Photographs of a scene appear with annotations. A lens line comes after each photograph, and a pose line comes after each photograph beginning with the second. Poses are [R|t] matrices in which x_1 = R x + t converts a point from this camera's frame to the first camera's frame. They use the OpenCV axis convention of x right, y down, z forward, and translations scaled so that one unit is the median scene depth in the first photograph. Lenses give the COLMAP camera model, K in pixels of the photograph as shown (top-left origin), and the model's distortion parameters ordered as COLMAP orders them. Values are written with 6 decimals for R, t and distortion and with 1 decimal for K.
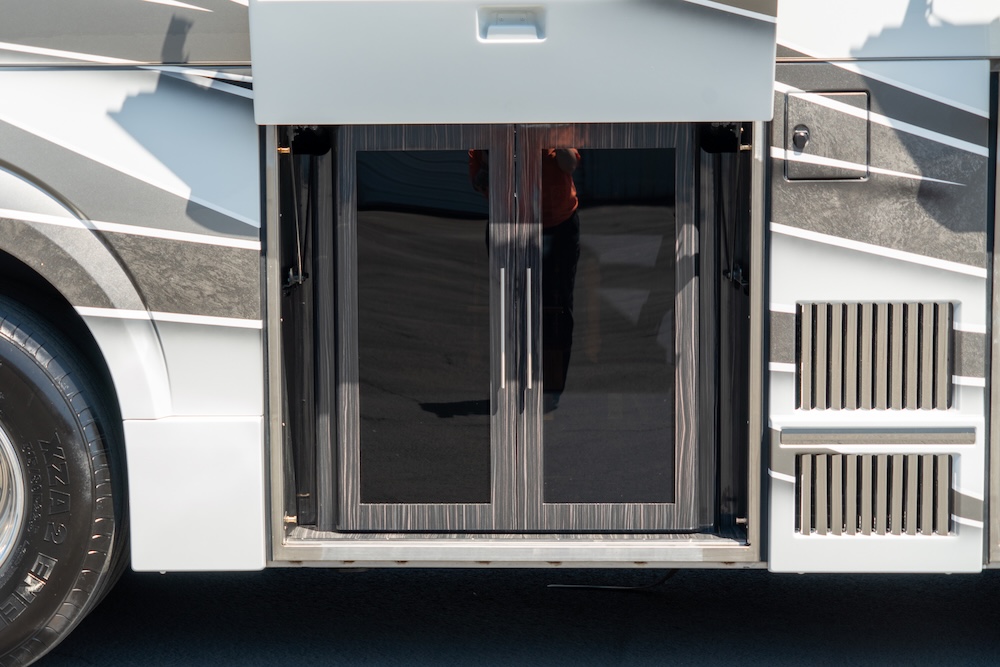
lens RADIAL K [[2571.3, 0, 440.6], [0, 2571.3, 367.9], [0, 0, 1]] dist [0.133219, 0.000000]
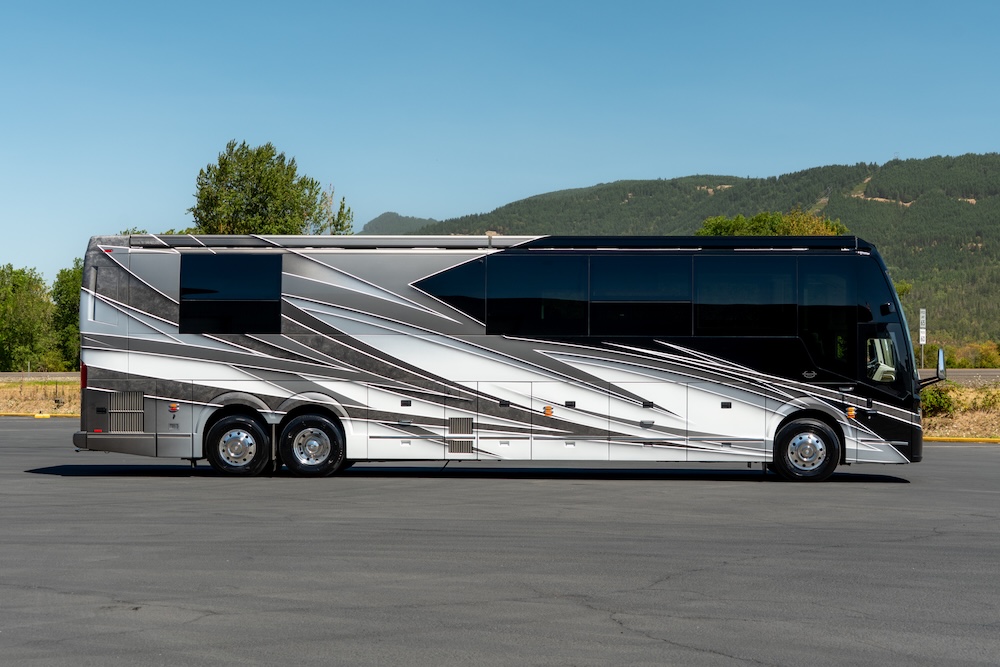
lens RADIAL K [[1476.7, 0, 473.5], [0, 1476.7, 349.7], [0, 0, 1]] dist [0.003297, 0.000000]
pose [[0.999720, 0.008436, -0.022114, 0.281372], [-0.011323, 0.990938, -0.133841, 0.304535], [0.020784, 0.134054, 0.990756, -2.736300]]
